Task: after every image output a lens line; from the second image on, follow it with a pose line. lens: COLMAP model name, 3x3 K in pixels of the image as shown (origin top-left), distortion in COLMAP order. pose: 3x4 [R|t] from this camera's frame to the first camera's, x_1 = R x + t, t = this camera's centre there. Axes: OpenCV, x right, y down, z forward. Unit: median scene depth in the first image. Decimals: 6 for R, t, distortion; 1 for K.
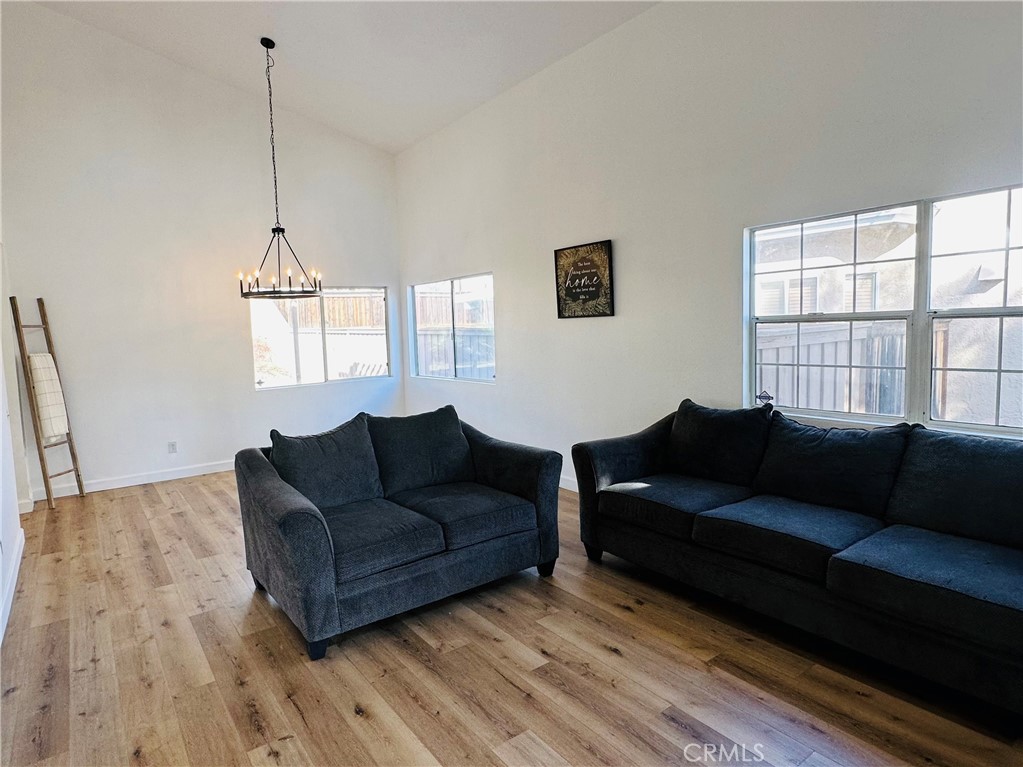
lens RADIAL K [[619.6, 0, 509.6], [0, 619.6, 384.1], [0, 0, 1]] dist [-0.009125, -0.000858]
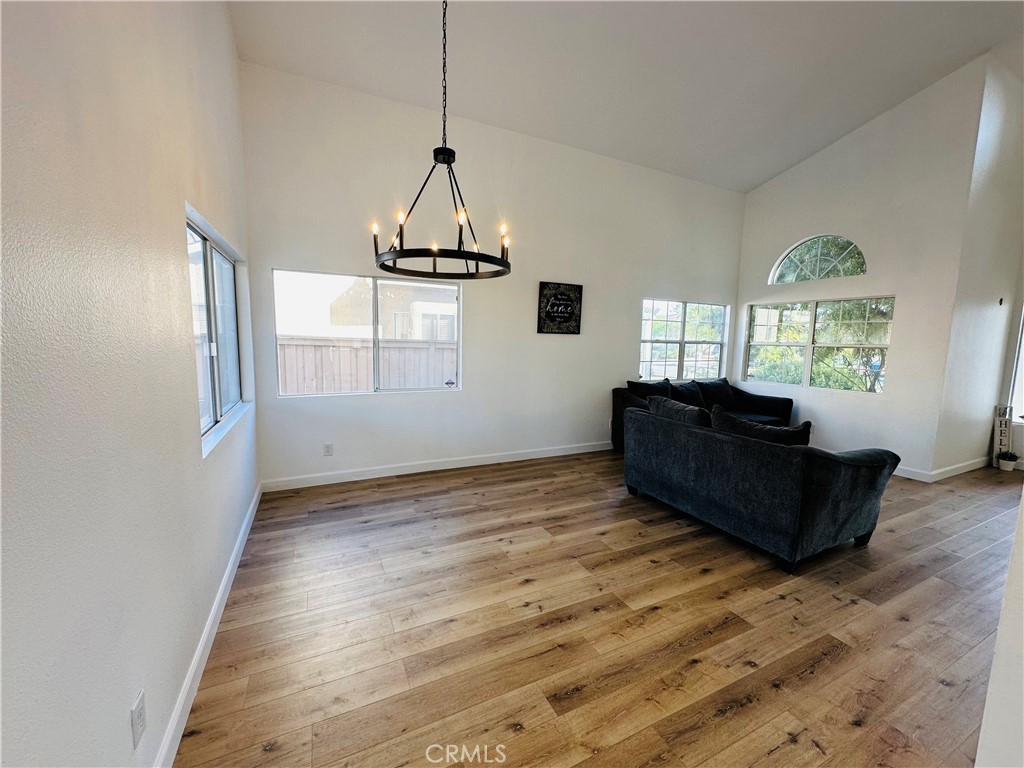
lens RADIAL K [[399.0, 0, 510.2], [0, 399.0, 383.1], [0, 0, 1]] dist [-0.000876, -0.000100]
pose [[0.159235, -0.066657, 0.984988, -0.839534], [0.069922, 0.995974, 0.056097, -0.054258], [-0.984761, 0.059940, 0.163254, 0.986725]]
